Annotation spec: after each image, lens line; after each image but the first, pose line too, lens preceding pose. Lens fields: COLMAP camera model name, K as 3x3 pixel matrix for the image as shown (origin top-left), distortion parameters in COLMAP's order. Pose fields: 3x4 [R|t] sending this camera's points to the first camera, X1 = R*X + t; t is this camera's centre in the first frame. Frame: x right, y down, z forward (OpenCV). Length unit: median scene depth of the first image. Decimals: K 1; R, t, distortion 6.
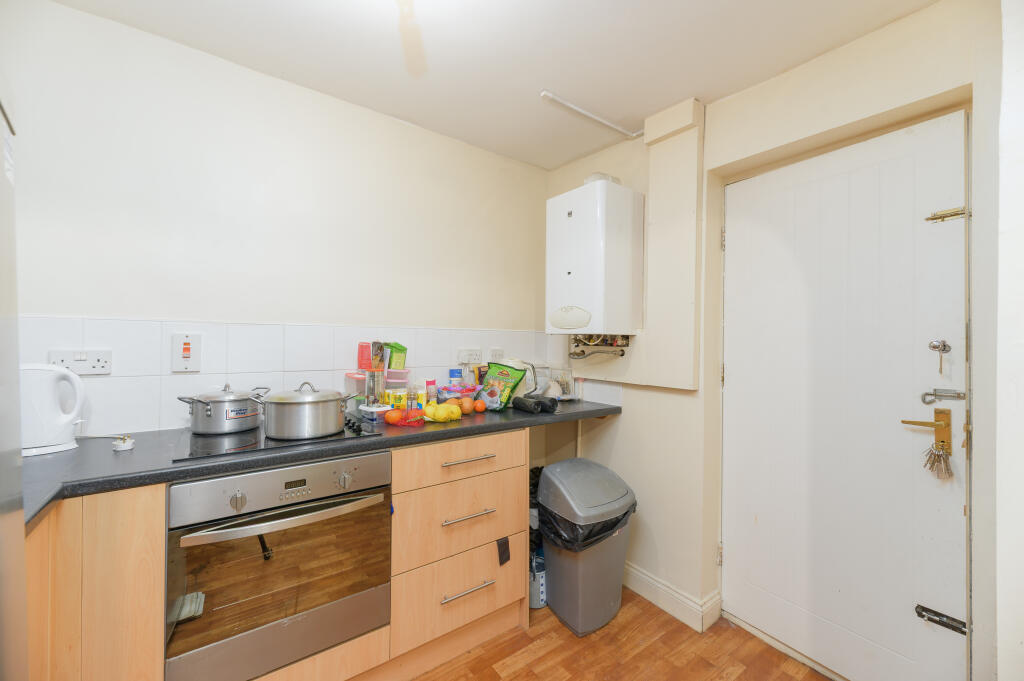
lens RADIAL K [[413.3, 0, 512.8], [0, 413.3, 341.2], [0, 0, 1]] dist [0.002402, 0.000104]
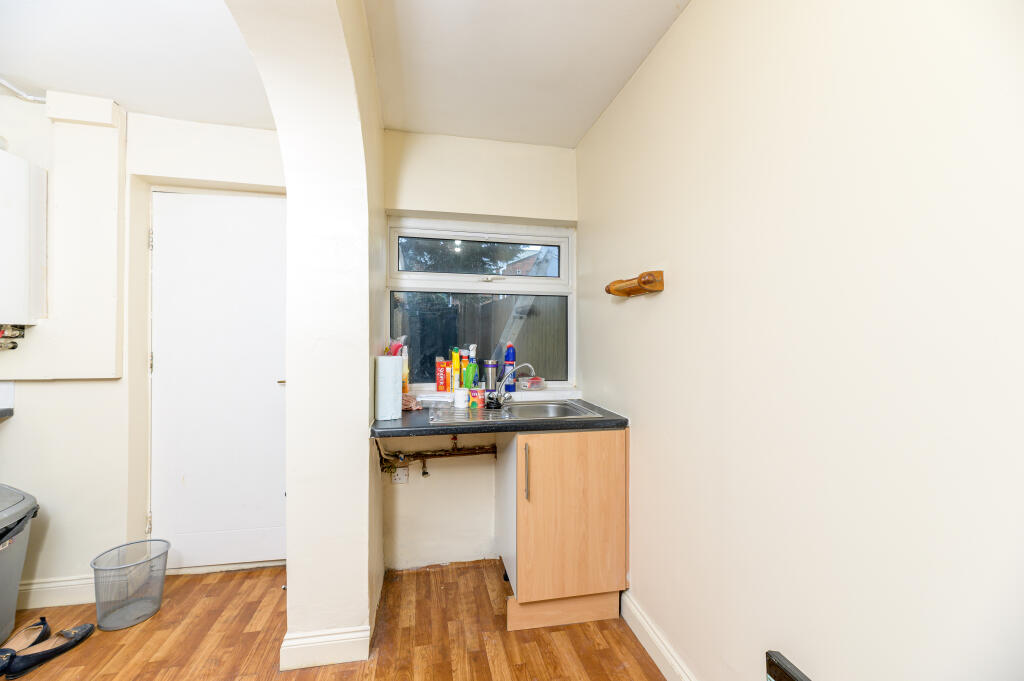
lens RADIAL K [[413.3, 0, 513.5], [0, 413.3, 335.6], [0, 0, 1]] dist [0.002402, 0.000104]
pose [[0.422890, -0.010618, 0.906119, -0.088771], [0.000315, 0.999933, 0.011570, -0.002002], [-0.906181, -0.004607, 0.422865, -0.353988]]
